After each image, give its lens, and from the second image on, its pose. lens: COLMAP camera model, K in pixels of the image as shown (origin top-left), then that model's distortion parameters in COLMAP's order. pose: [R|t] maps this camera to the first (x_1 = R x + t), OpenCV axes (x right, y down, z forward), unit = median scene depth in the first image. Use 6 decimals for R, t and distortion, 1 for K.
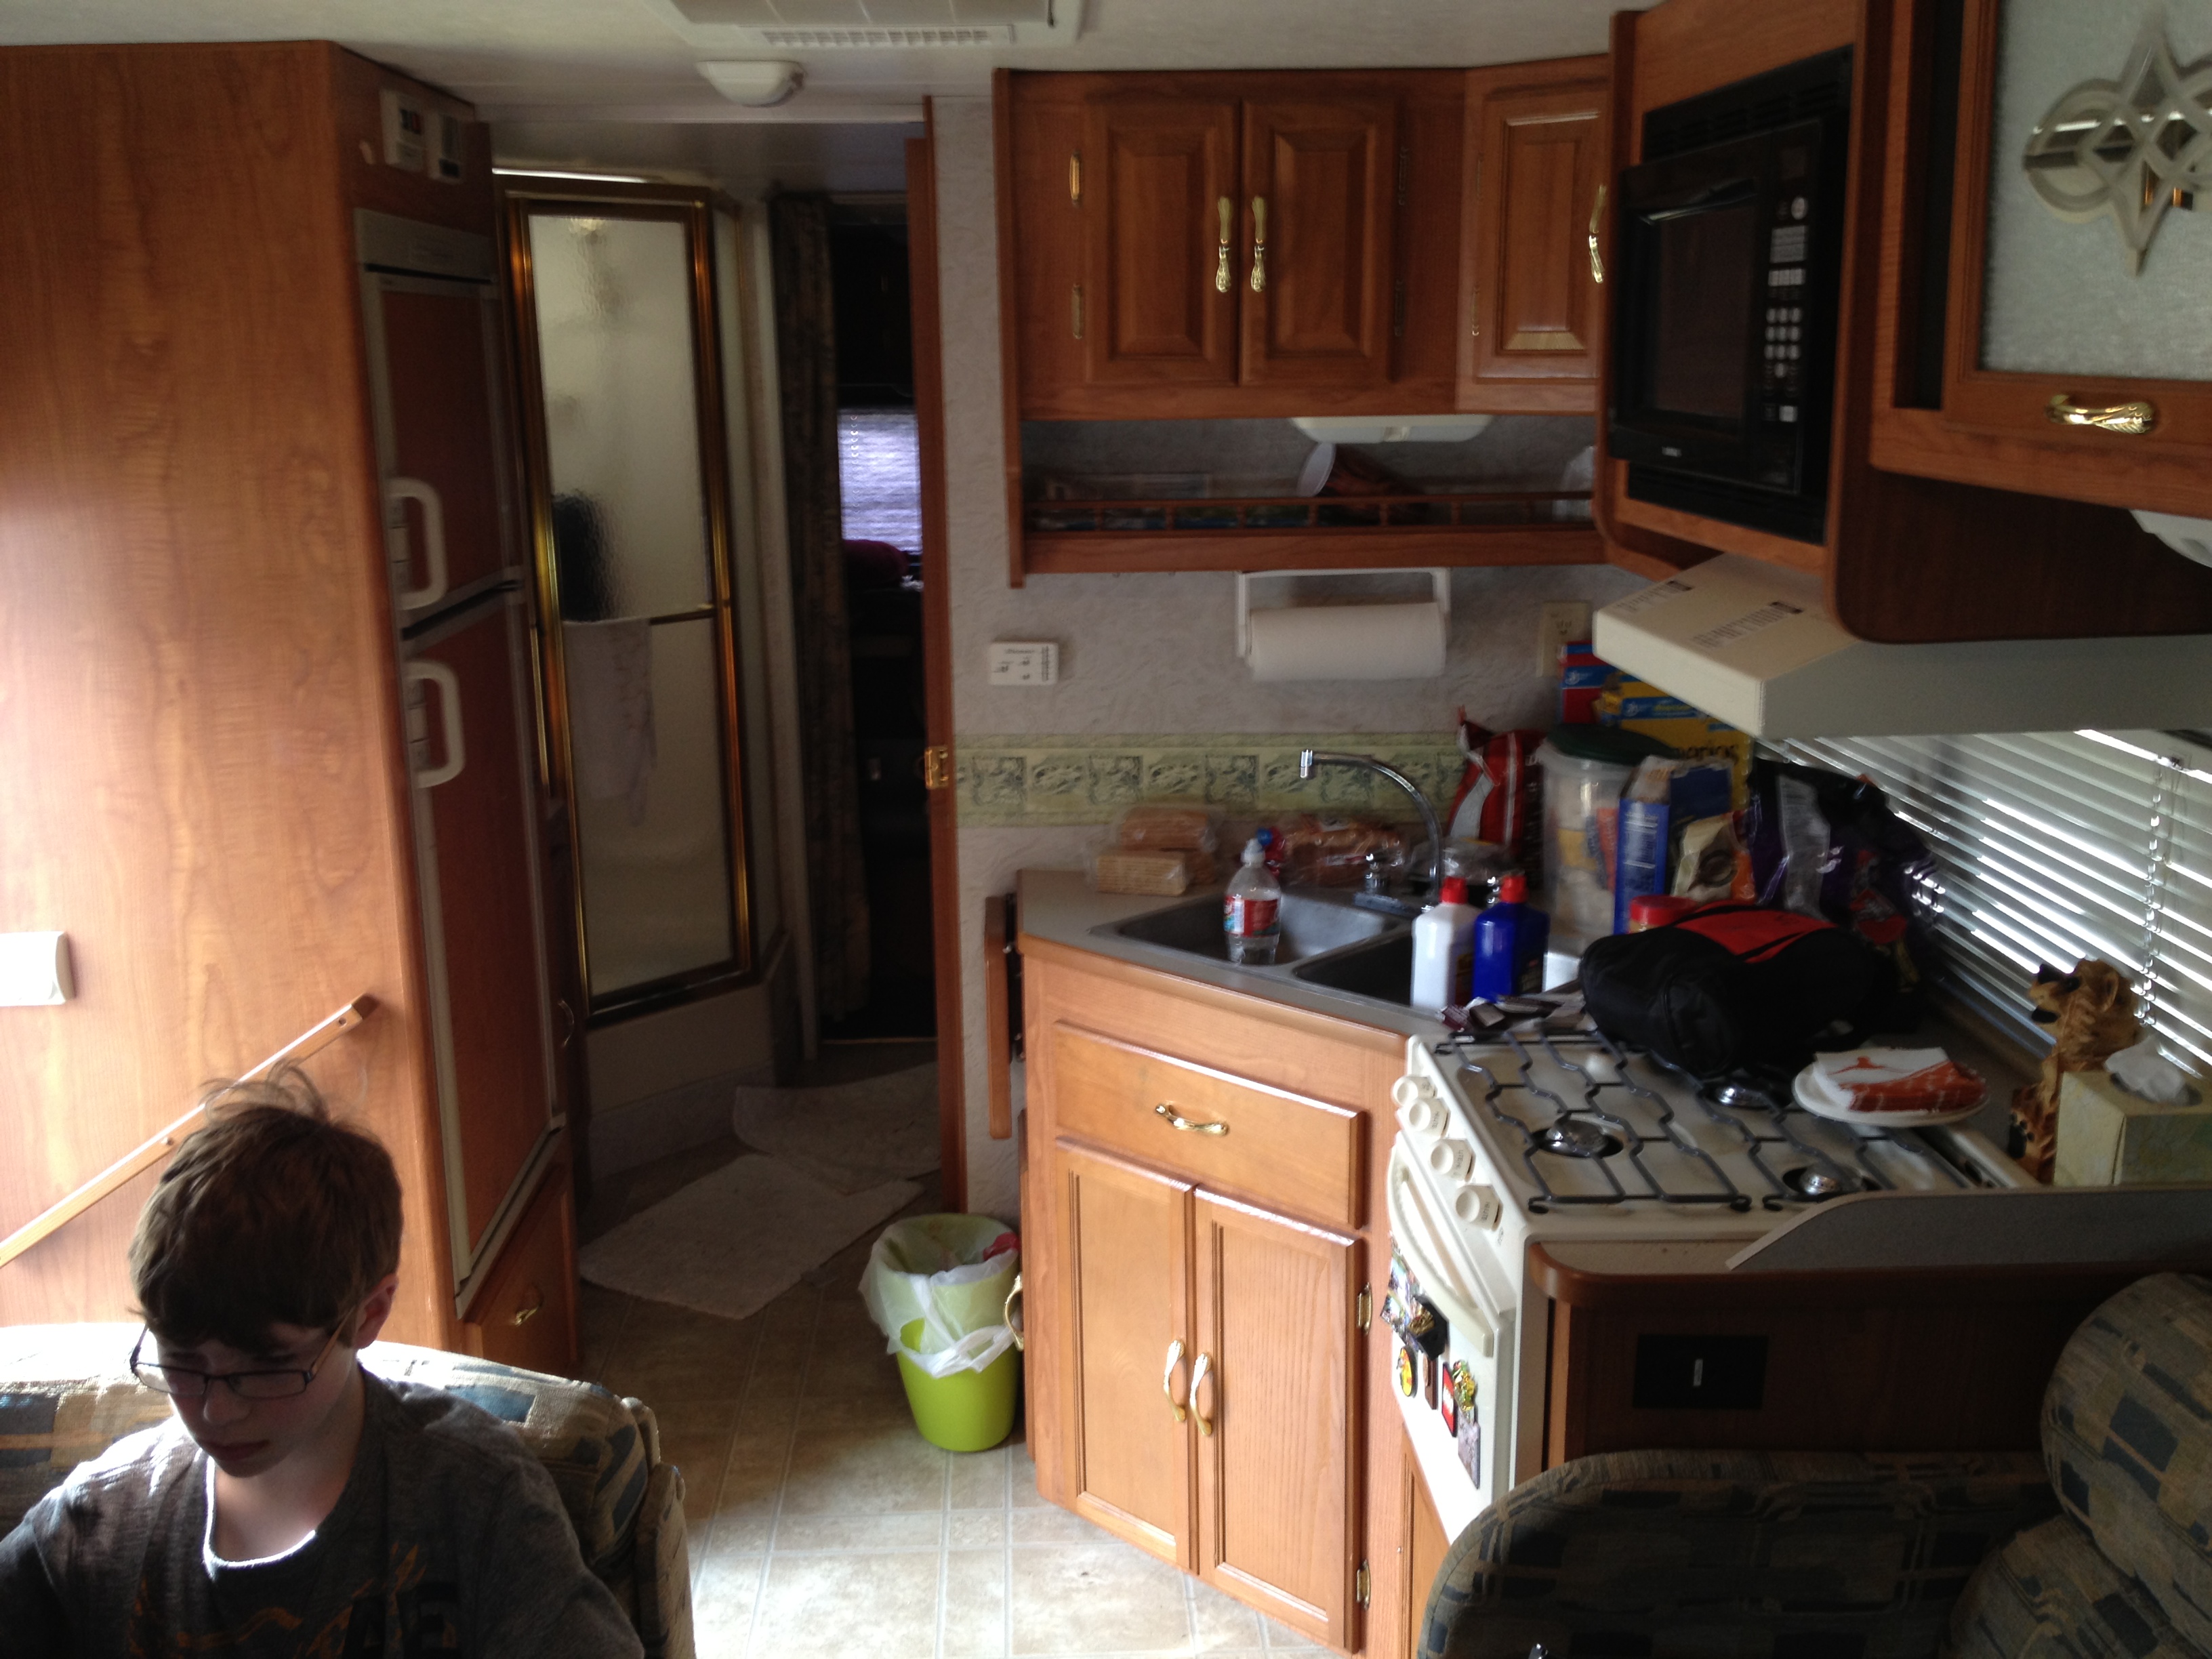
lens RADIAL K [[2073.5, 0, 1080.5], [0, 2073.5, 818.8], [0, 0, 1]] dist [0.102364, -0.177879]
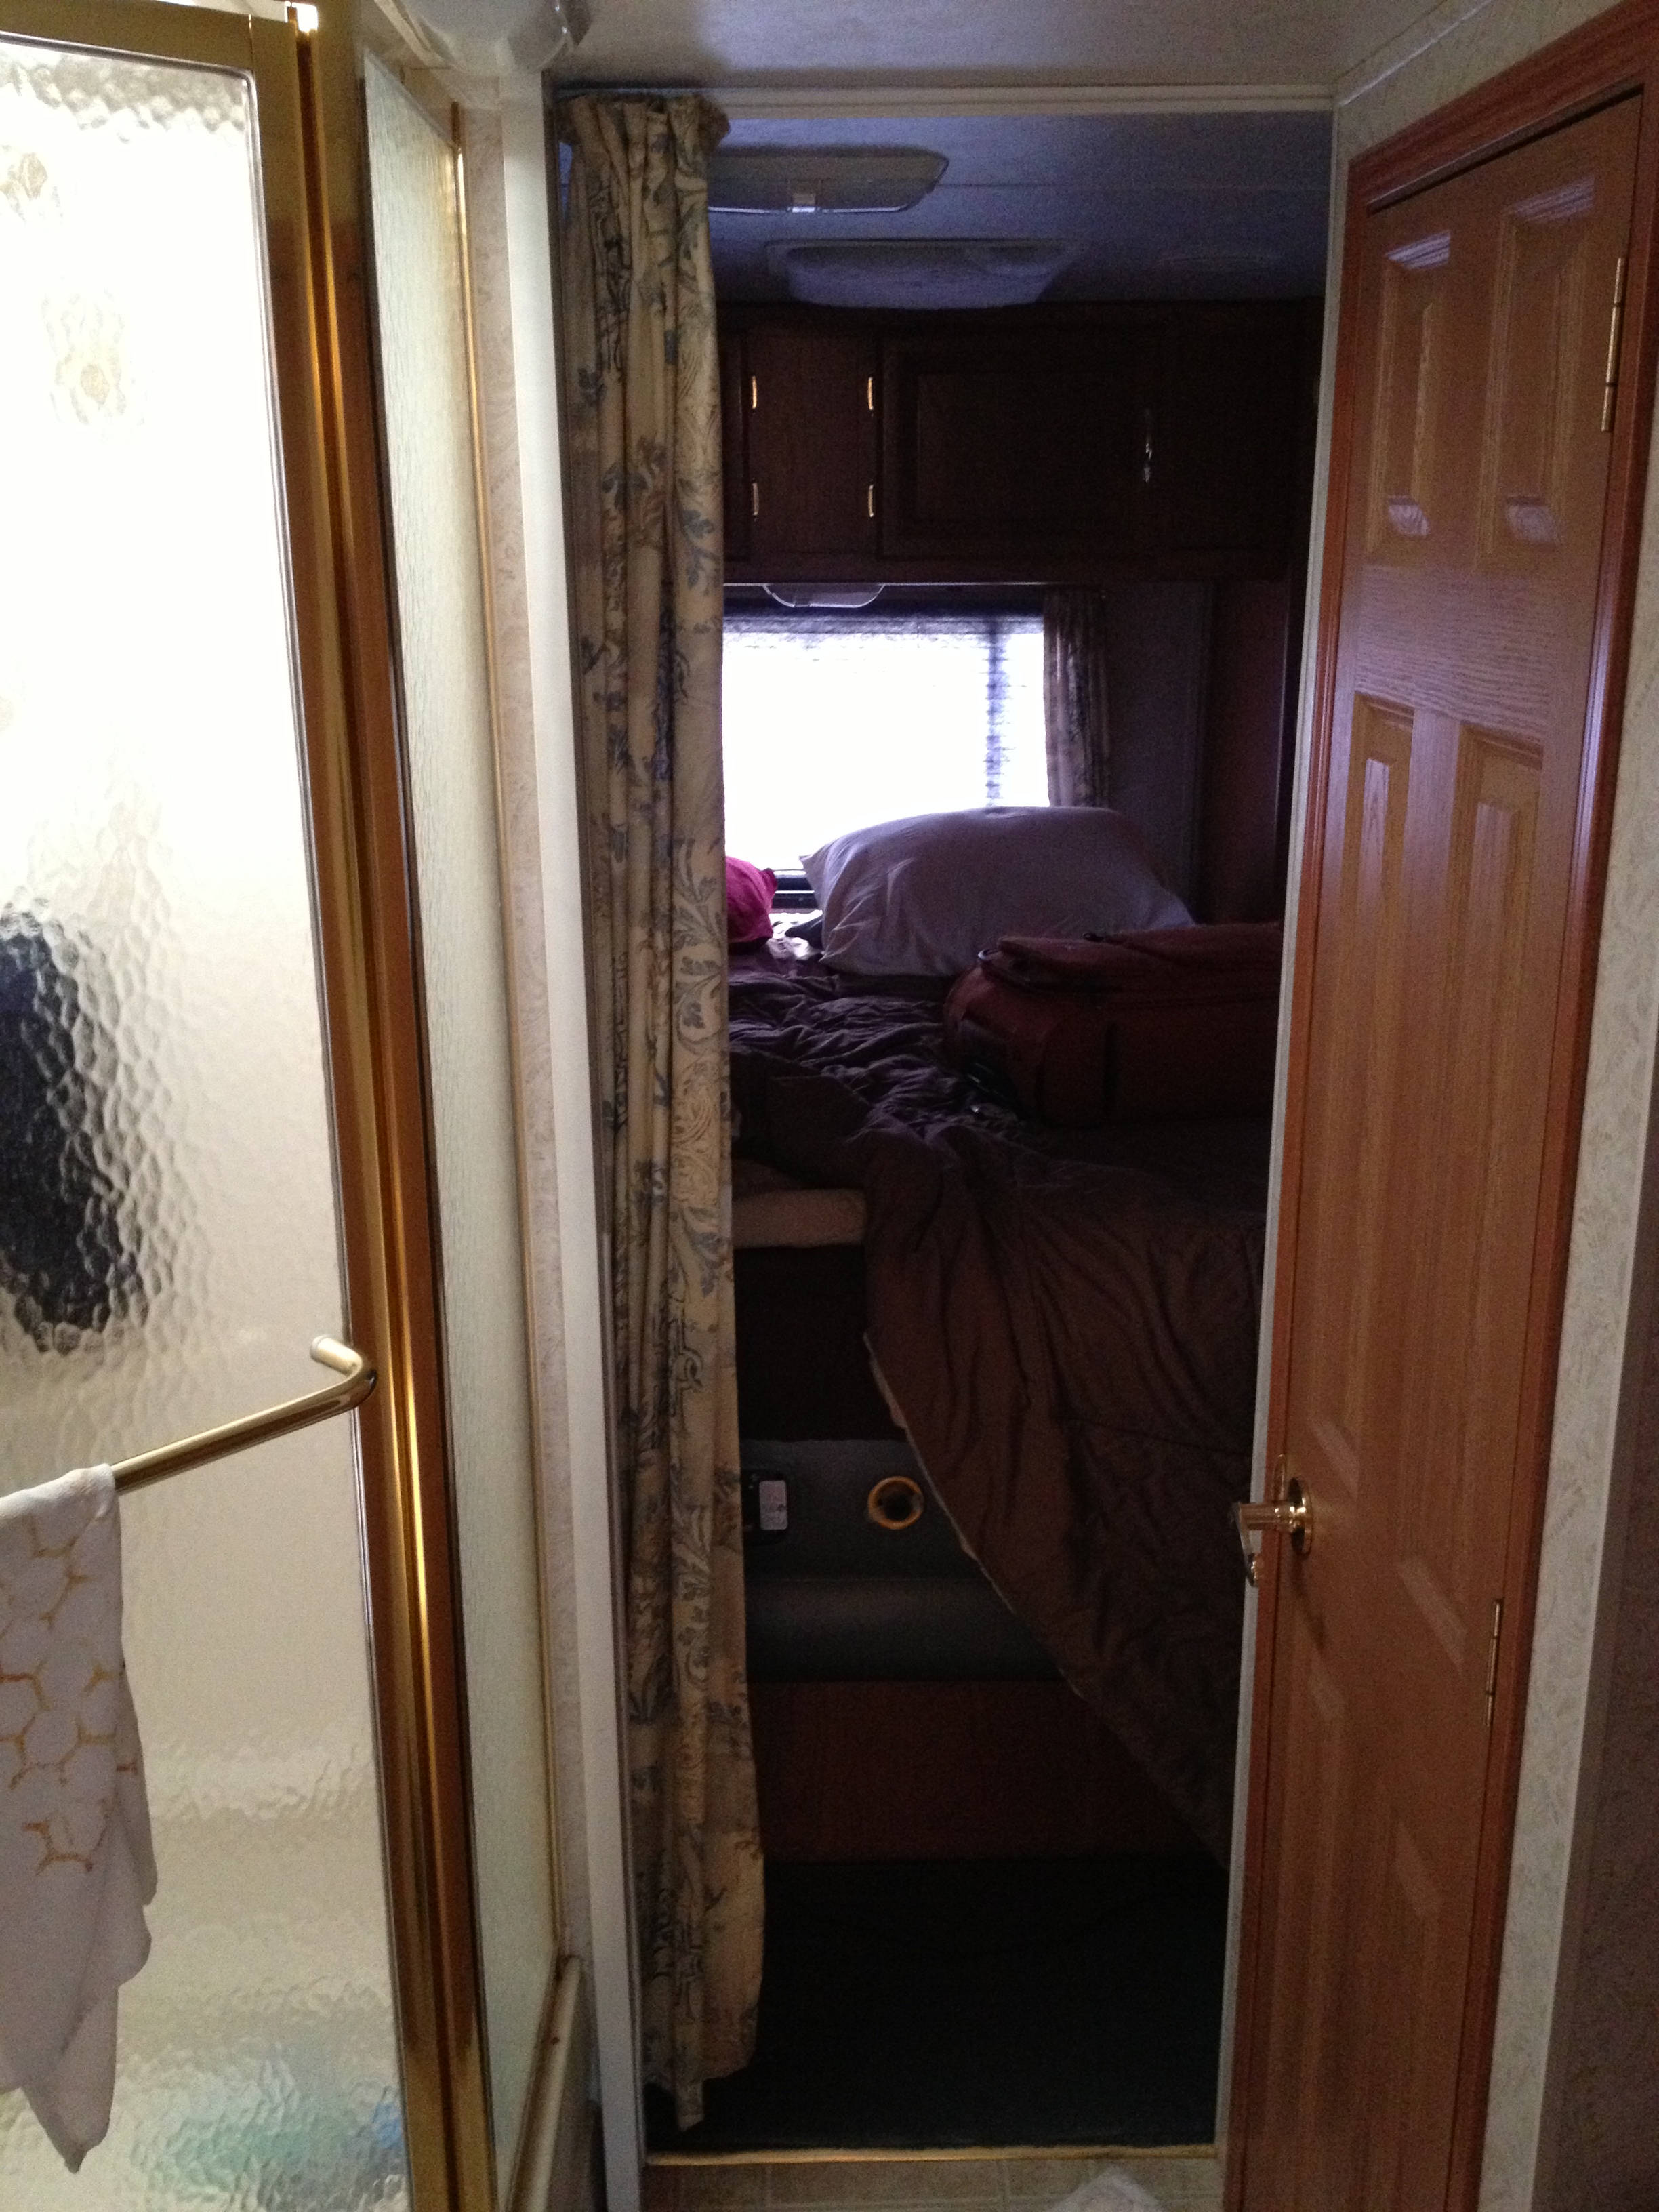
lens RADIAL K [[2073.5, 0, 826.8], [0, 2073.5, 1118.6], [0, 0, 1]] dist [0.102364, -0.177879]
pose [[0.999896, 0.014267, -0.001964, -0.095637], [-0.014133, 0.998299, 0.056565, -0.139445], [0.002768, -0.056531, 0.998397, 0.616454]]
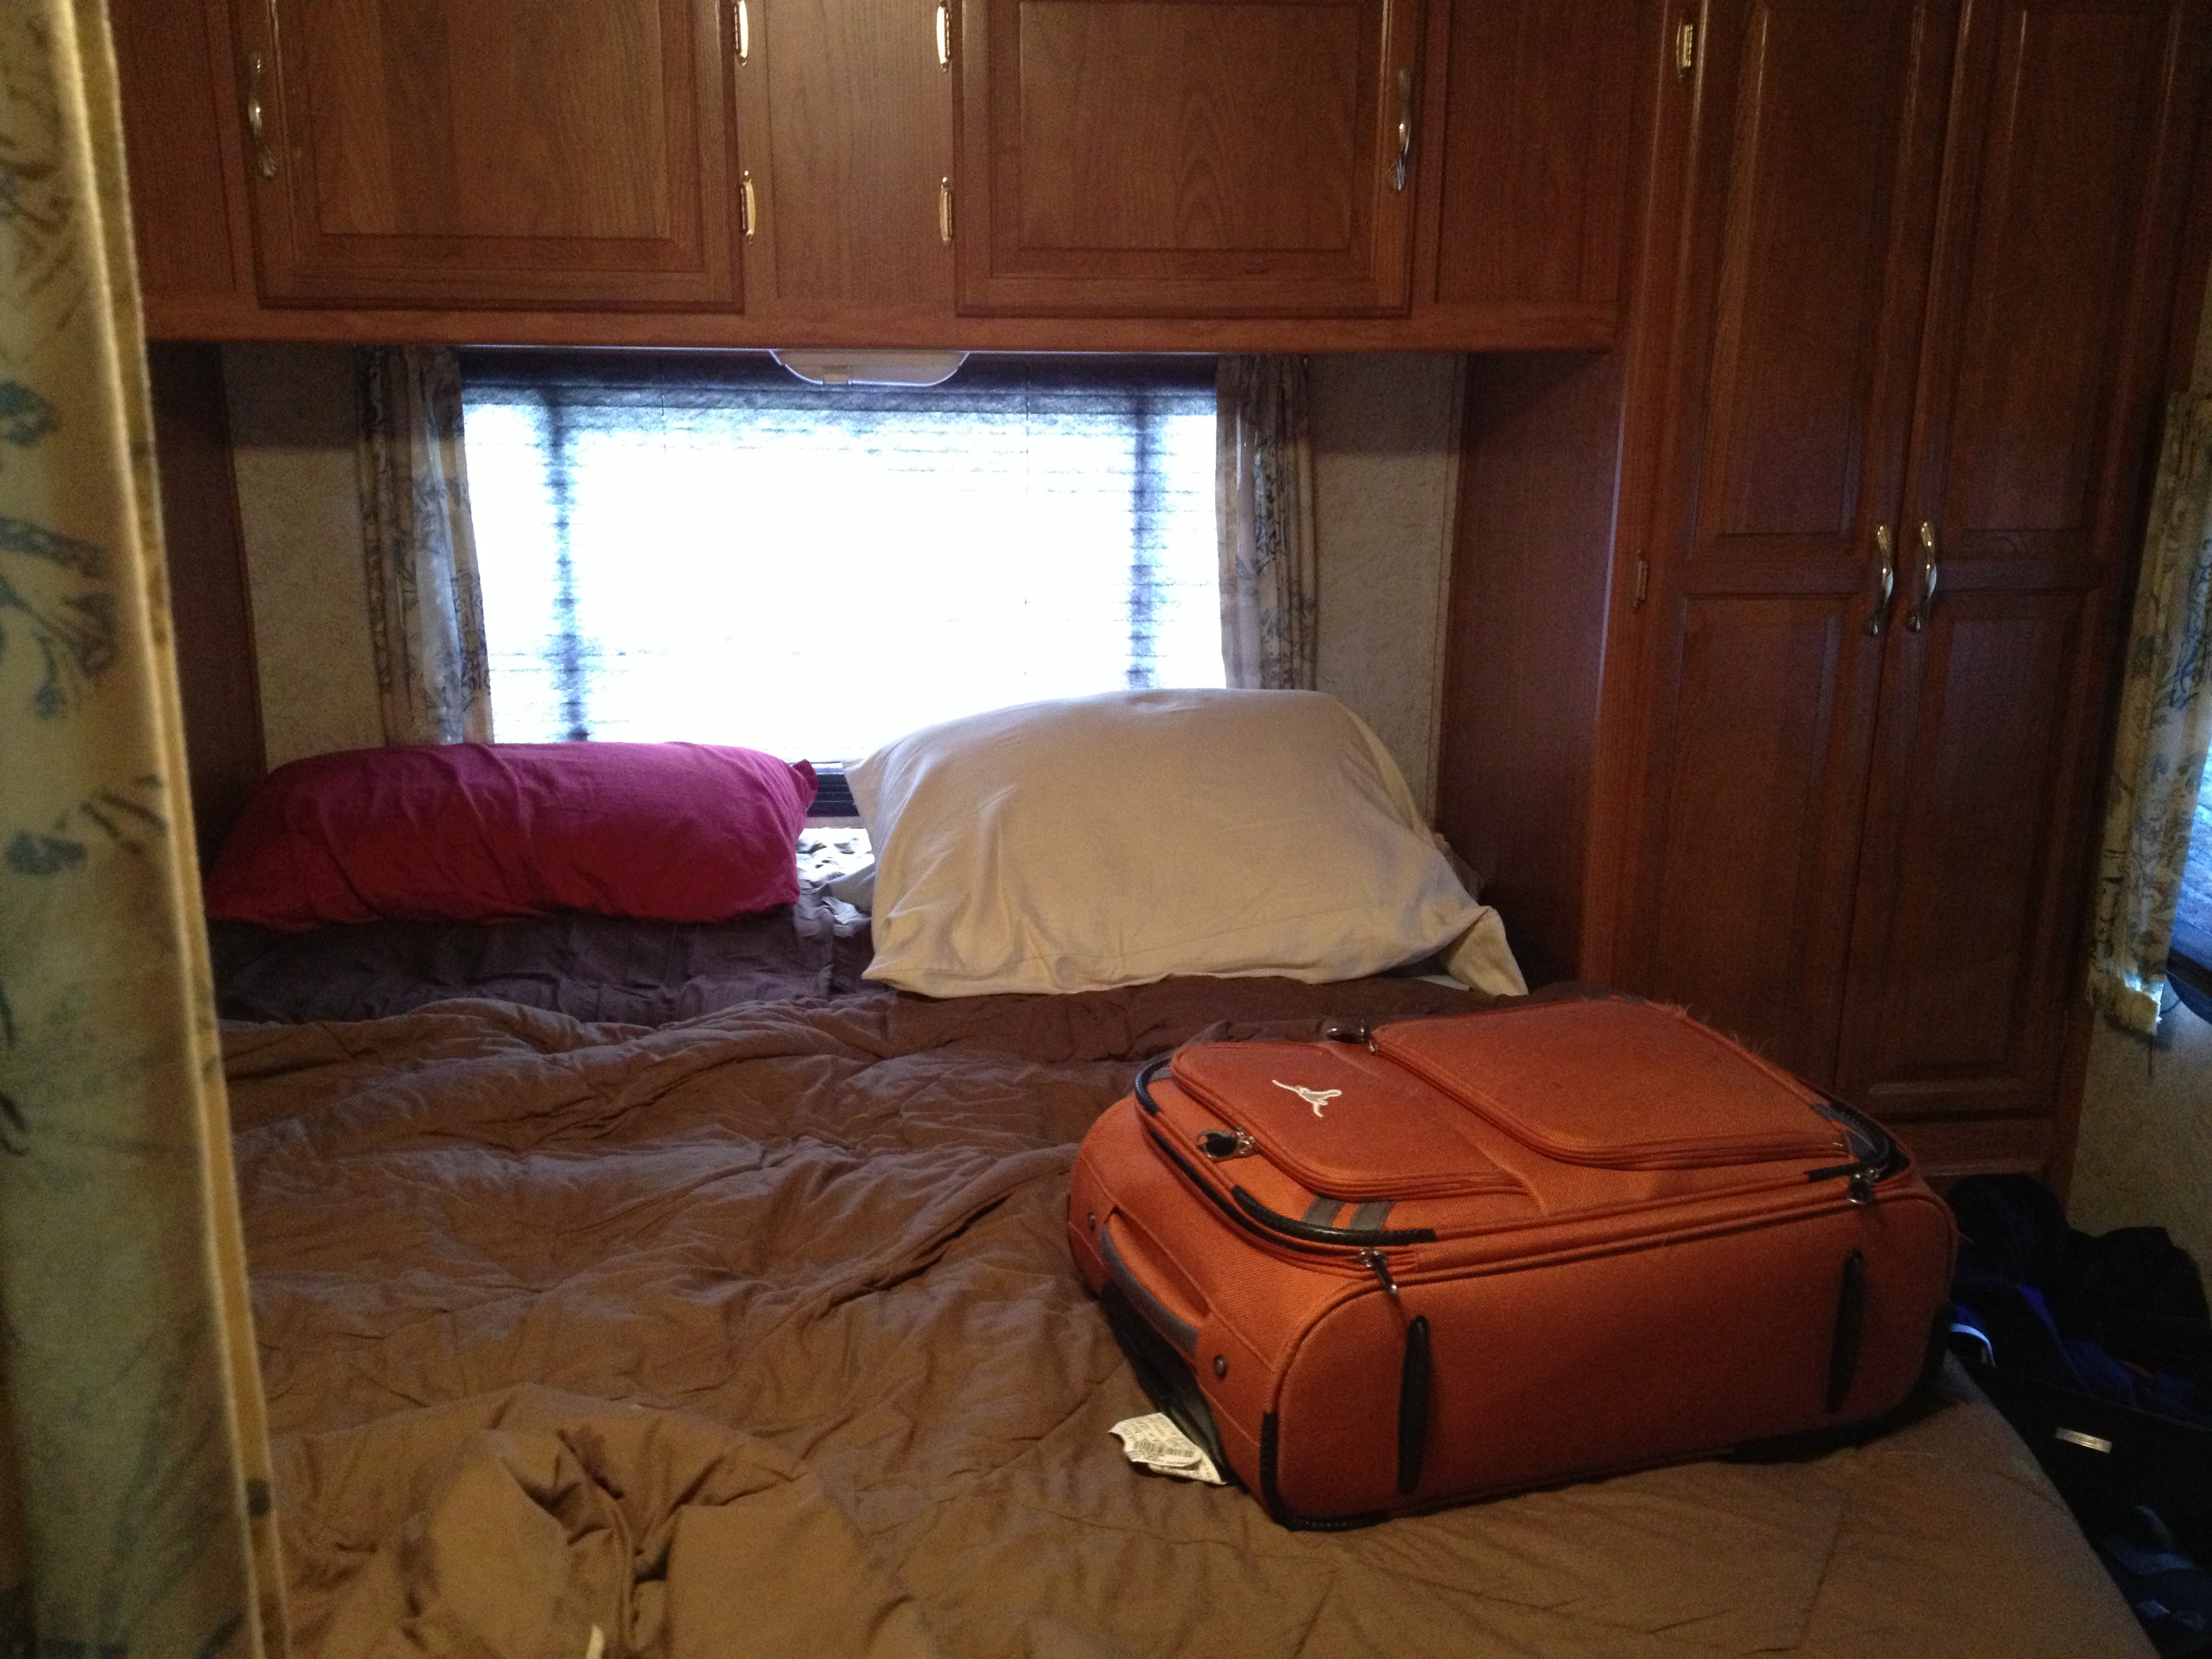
lens RADIAL K [[2073.5, 0, 1080.5], [0, 2073.5, 818.8], [0, 0, 1]] dist [0.102364, -0.177879]
pose [[0.998128, 0.011275, 0.060104, -0.088657], [-0.015018, 0.997951, 0.062190, -0.175865], [-0.059280, -0.062976, 0.996253, 0.757682]]
